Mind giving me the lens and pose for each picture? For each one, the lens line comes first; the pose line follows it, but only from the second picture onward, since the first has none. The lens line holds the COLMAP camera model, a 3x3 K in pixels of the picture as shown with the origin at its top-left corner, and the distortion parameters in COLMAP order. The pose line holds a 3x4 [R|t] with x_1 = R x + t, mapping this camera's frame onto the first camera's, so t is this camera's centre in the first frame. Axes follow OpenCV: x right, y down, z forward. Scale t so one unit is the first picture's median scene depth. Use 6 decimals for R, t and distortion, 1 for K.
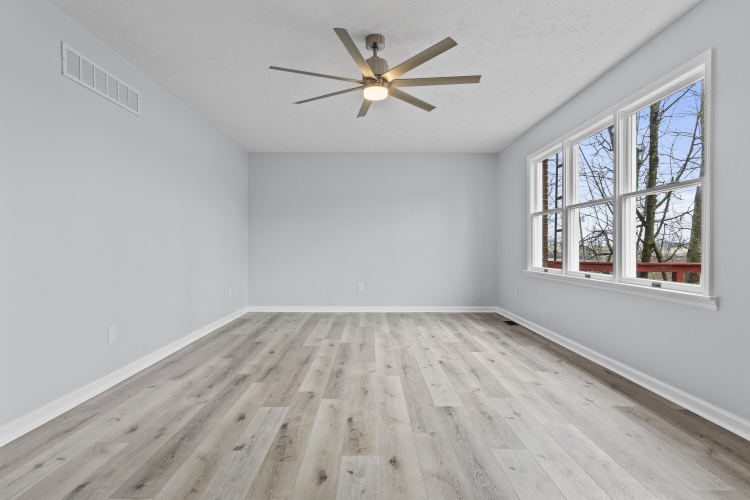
lens RADIAL K [[412.9, 0, 374.9], [0, 412.9, 251.4], [0, 0, 1]] dist [-0.000821, -0.000051]
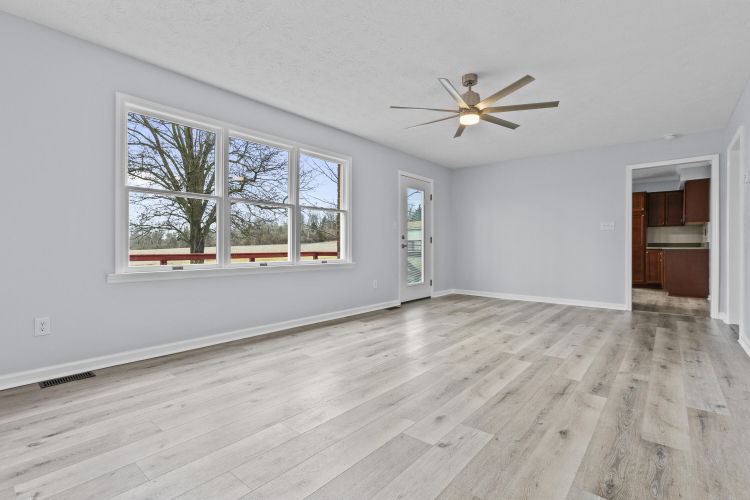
lens RADIAL K [[353.8, 0, 371.8], [0, 353.8, 247.6], [0, 0, 1]] dist [-0.001781, 0.003710]
pose [[-0.763204, -0.001253, 0.646156, -0.431561], [0.004059, 0.999969, 0.006733, 0.006889], [-0.646145, 0.007761, -0.763175, 1.830551]]
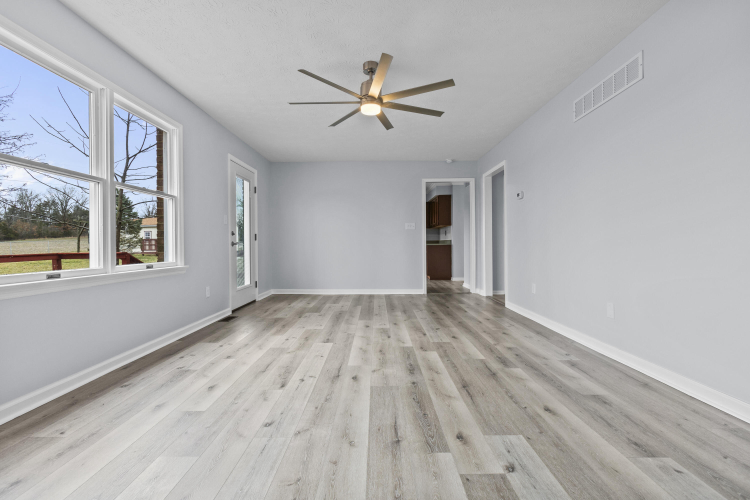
lens RADIAL K [[339.3, 0, 374.9], [0, 339.3, 243.6], [0, 0, 1]] dist [-0.007711, 0.003587]
pose [[-0.999827, 0.008821, 0.016357, -0.020899], [0.008893, 0.999951, 0.004324, 0.010233], [-0.016318, 0.004469, -0.999857, 1.802312]]
